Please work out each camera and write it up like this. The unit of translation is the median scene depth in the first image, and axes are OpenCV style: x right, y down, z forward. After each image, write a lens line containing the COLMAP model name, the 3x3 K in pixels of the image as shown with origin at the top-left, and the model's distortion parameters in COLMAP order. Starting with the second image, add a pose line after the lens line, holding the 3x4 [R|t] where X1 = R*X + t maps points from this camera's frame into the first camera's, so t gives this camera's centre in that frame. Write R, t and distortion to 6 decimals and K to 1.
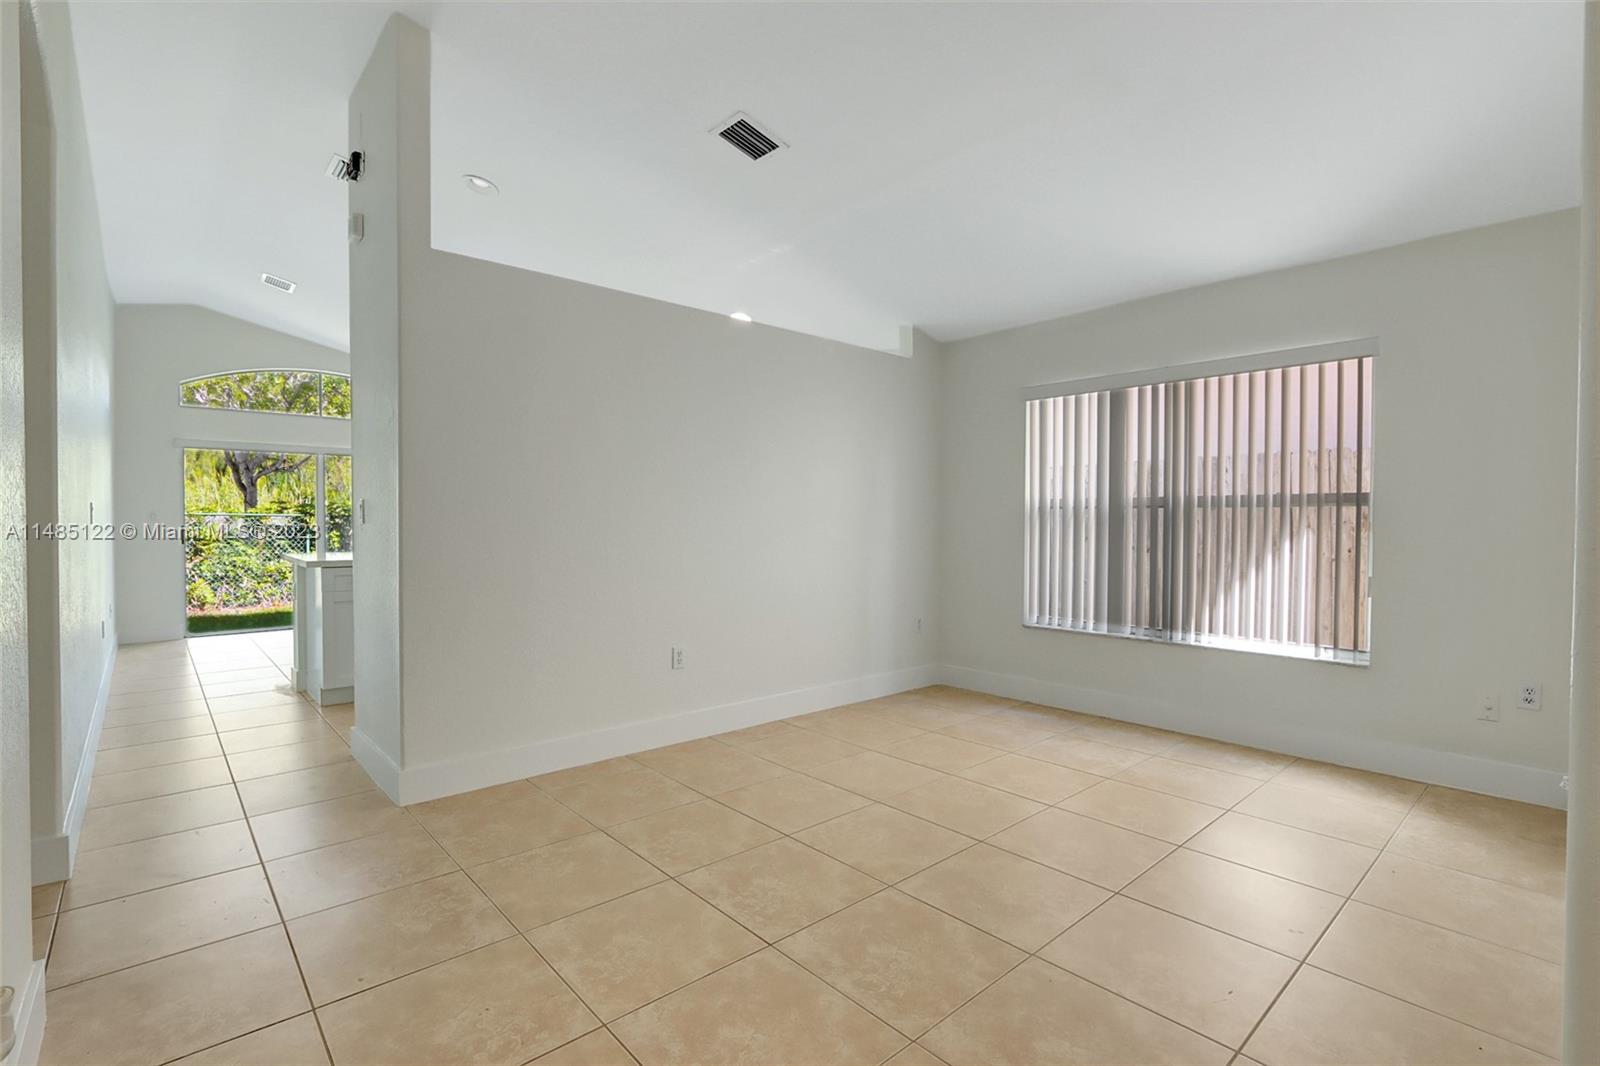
lens RADIAL K [[739.6, 0, 787.0], [0, 739.6, 535.8], [0, 0, 1]] dist [-0.015417, 0.000336]
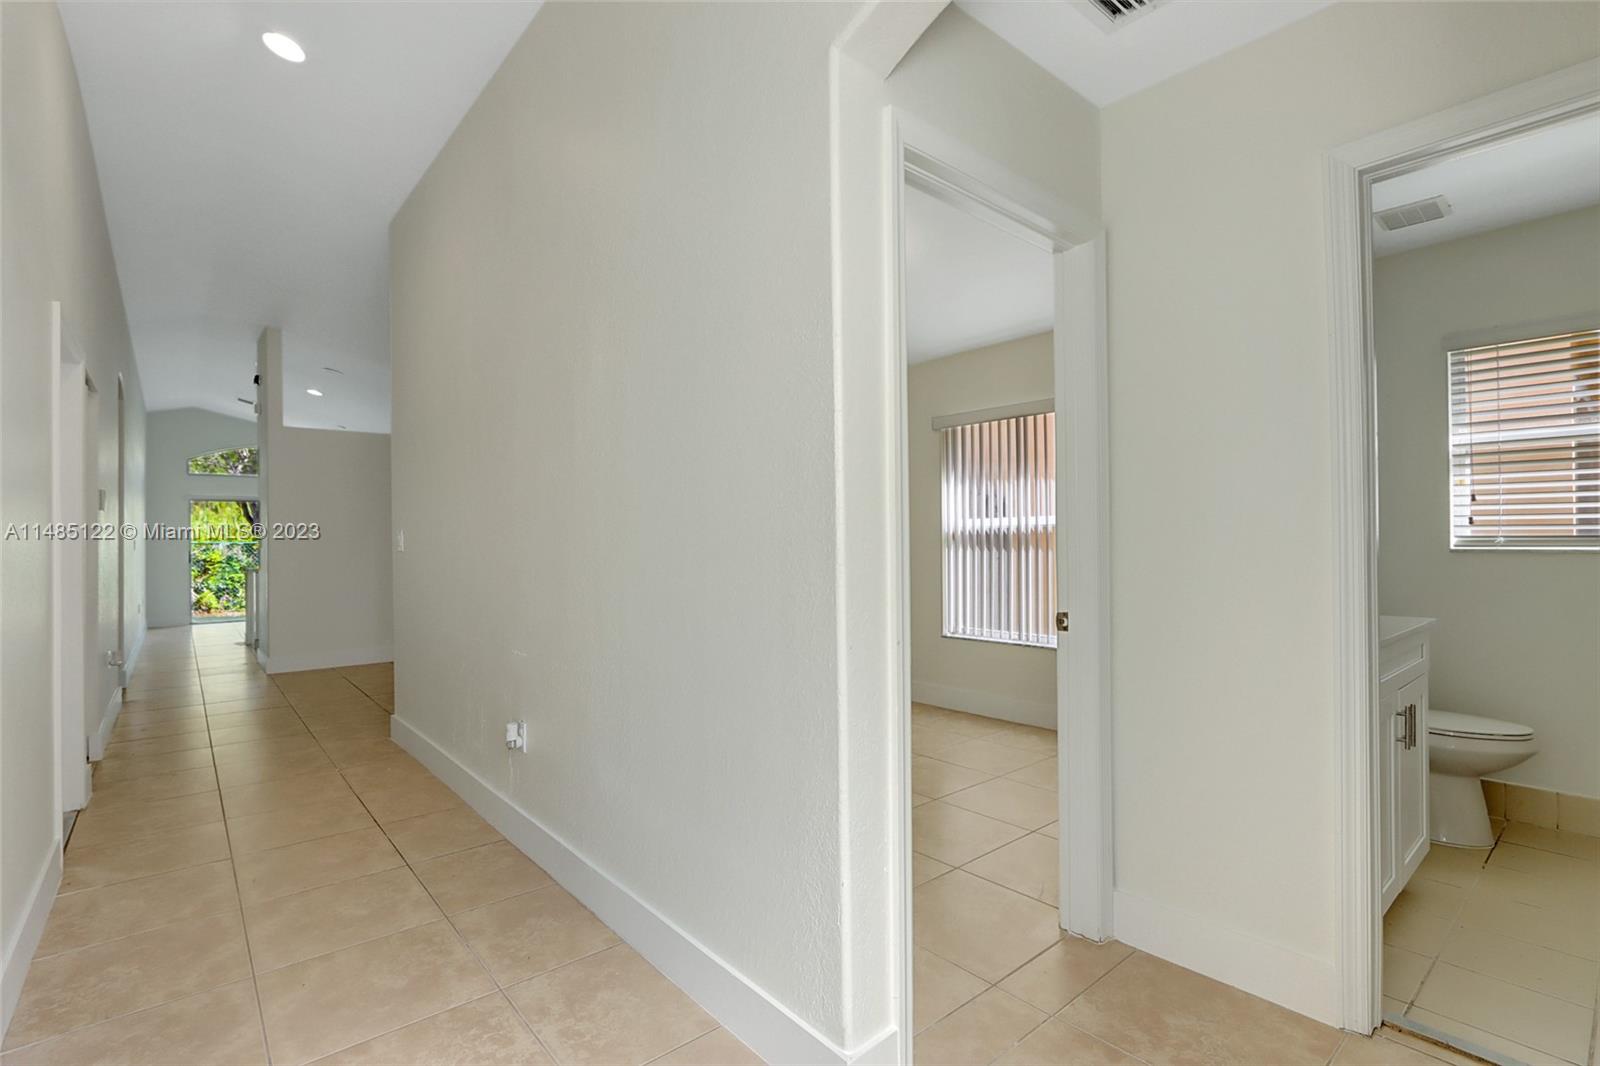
lens RADIAL K [[739.6, 0, 787.0], [0, 739.6, 535.8], [0, 0, 1]] dist [-0.015417, 0.000336]
pose [[0.999527, -0.016816, -0.025757, 0.314663], [0.016221, 0.999600, -0.023157, 0.006061], [0.026136, 0.022729, 0.999400, -0.338659]]
